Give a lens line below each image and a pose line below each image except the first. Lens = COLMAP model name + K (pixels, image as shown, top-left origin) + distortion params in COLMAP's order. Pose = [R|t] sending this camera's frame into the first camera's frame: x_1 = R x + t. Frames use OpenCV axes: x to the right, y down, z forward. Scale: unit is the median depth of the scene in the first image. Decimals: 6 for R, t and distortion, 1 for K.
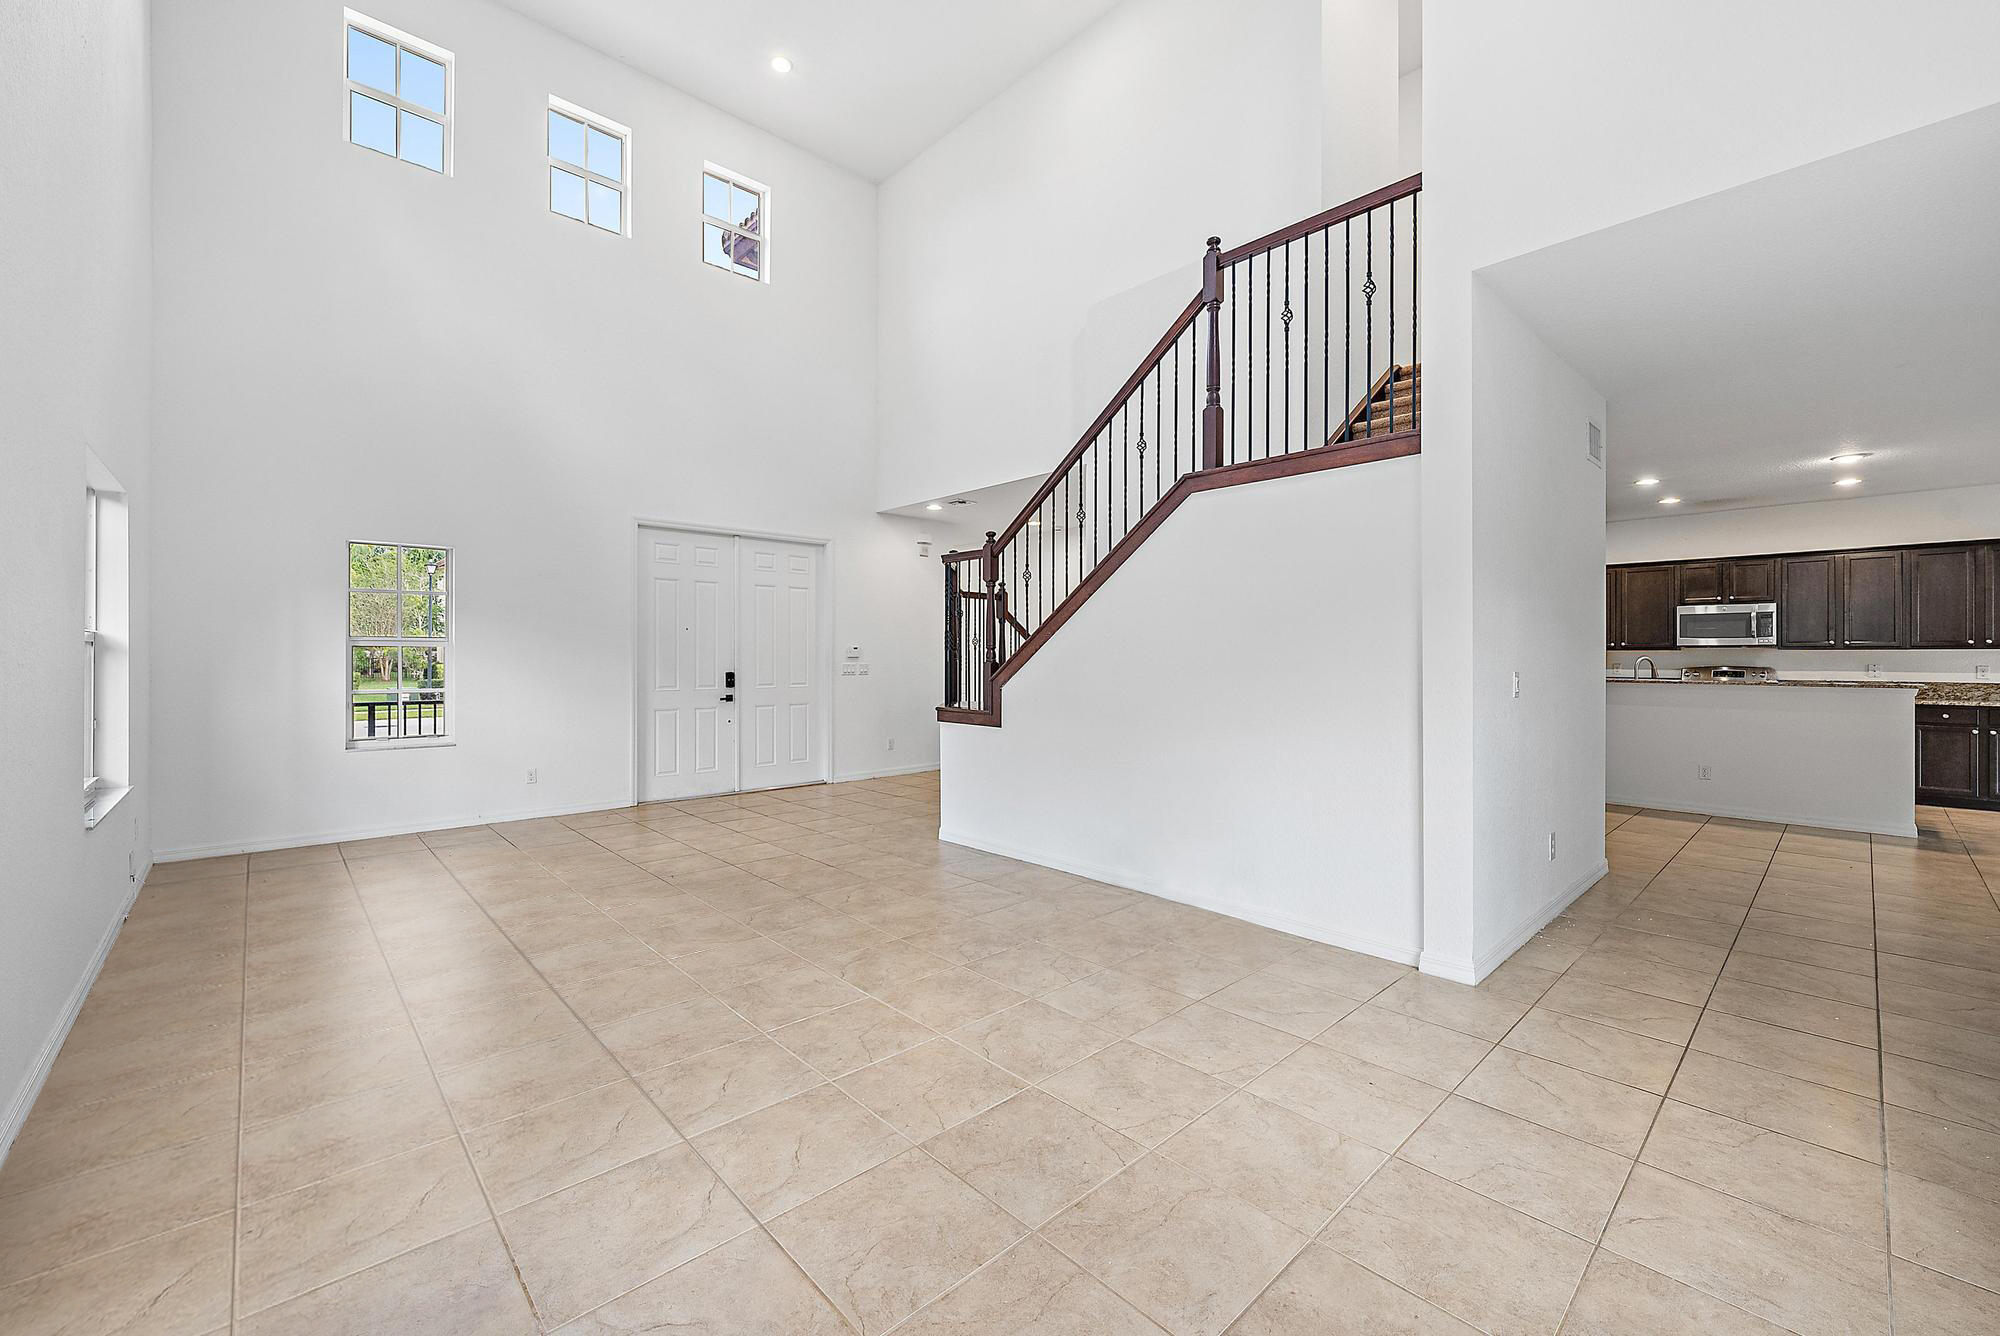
lens RADIAL K [[801.4, 0, 1012.7], [0, 801.4, 658.9], [0, 0, 1]] dist [-0.001242, -0.000240]
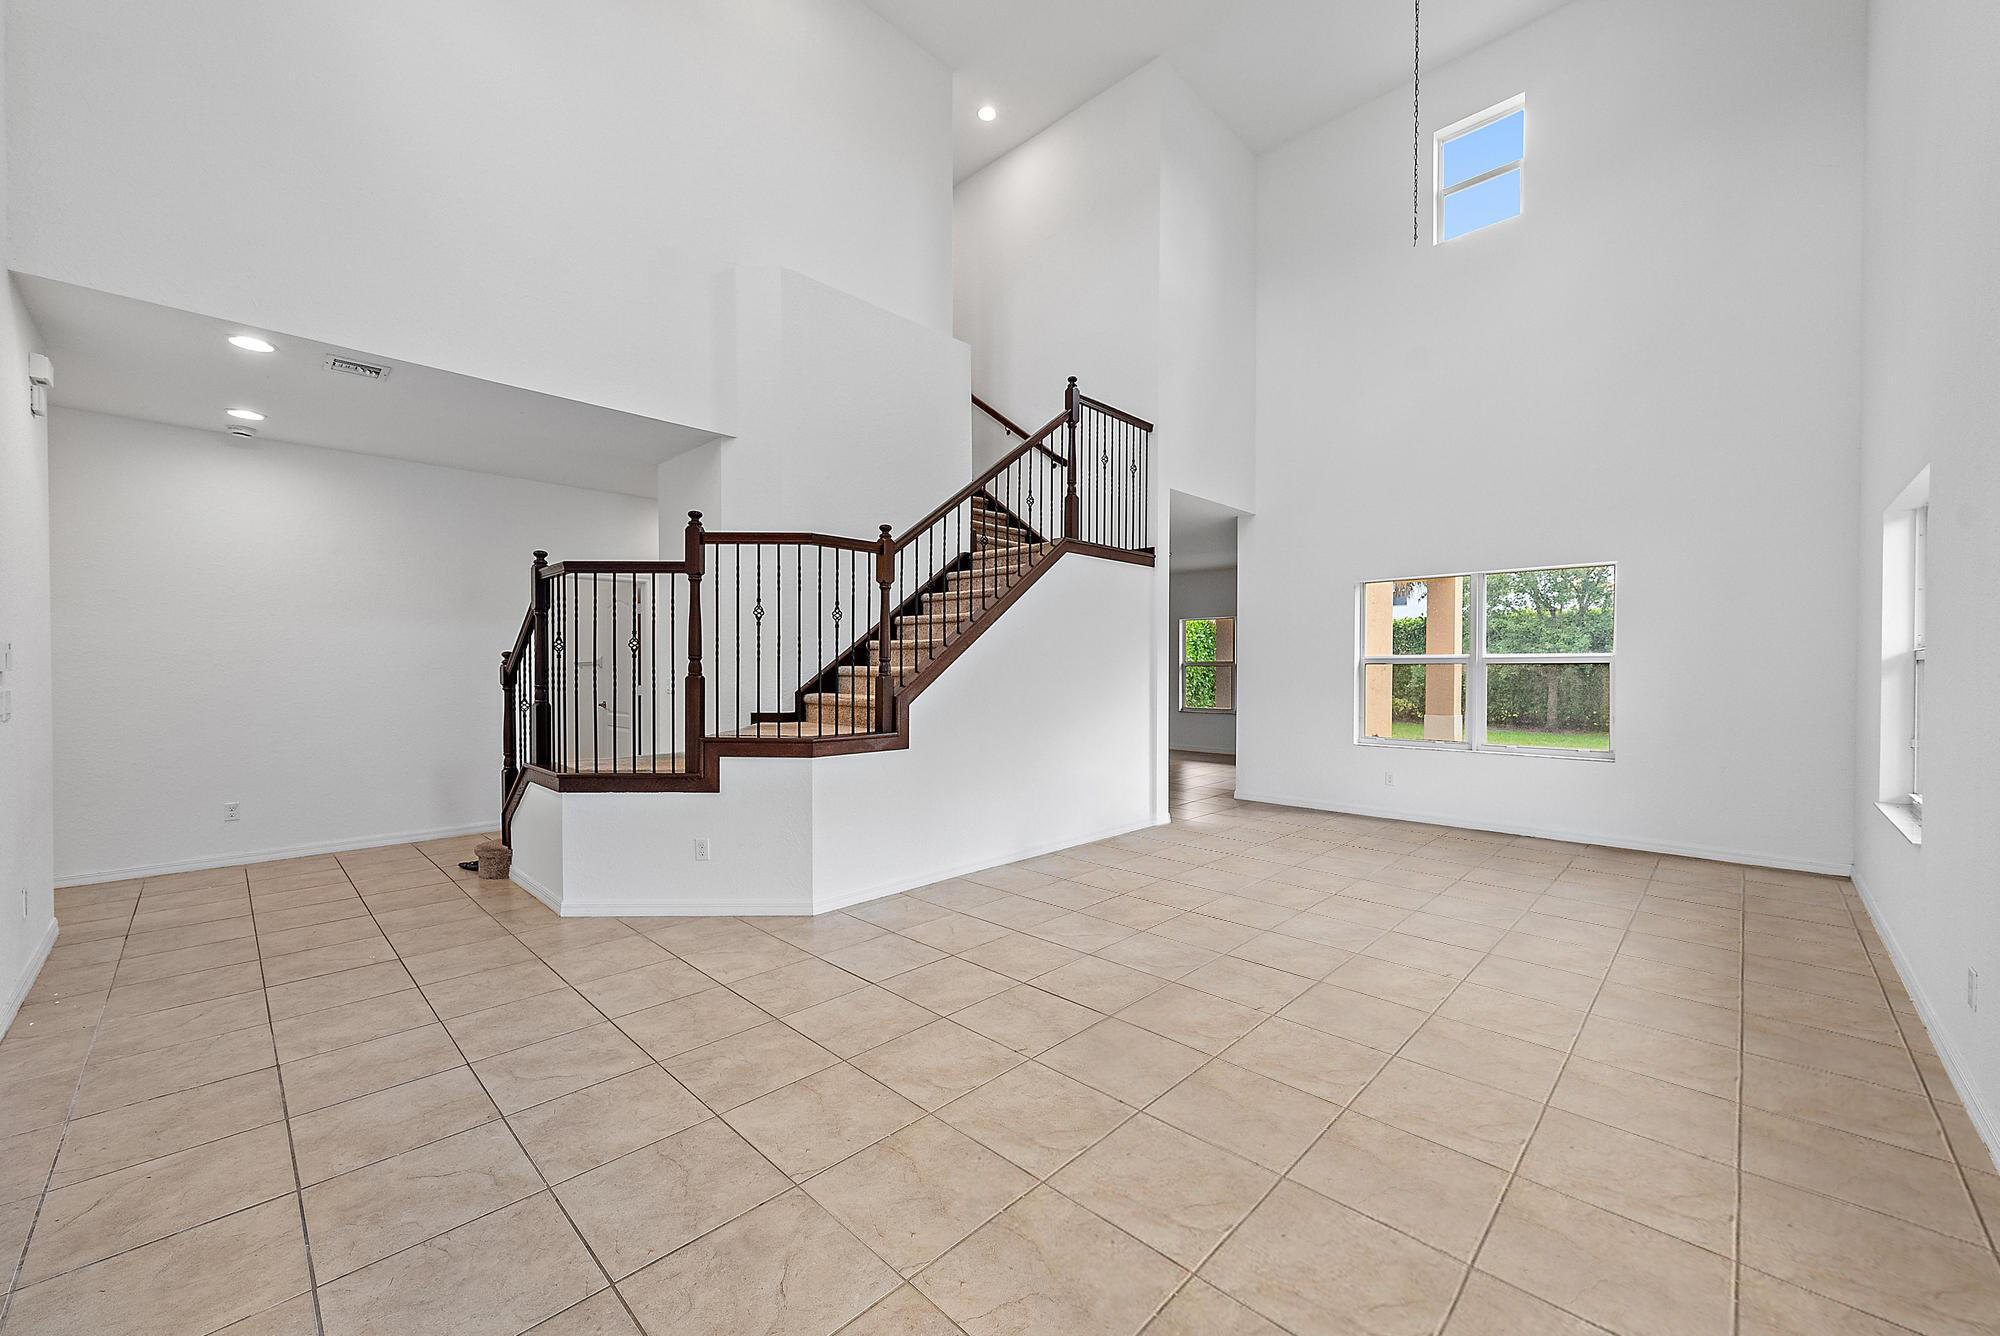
lens RADIAL K [[774.7, 0, 998.1], [0, 774.7, 676.4], [0, 0, 1]] dist [-0.000052, -0.000041]
pose [[-0.036788, -0.010195, 0.999271, -1.142083], [-0.002401, 0.999946, 0.010113, -0.006410], [-0.999320, -0.002027, -0.036810, 1.198332]]
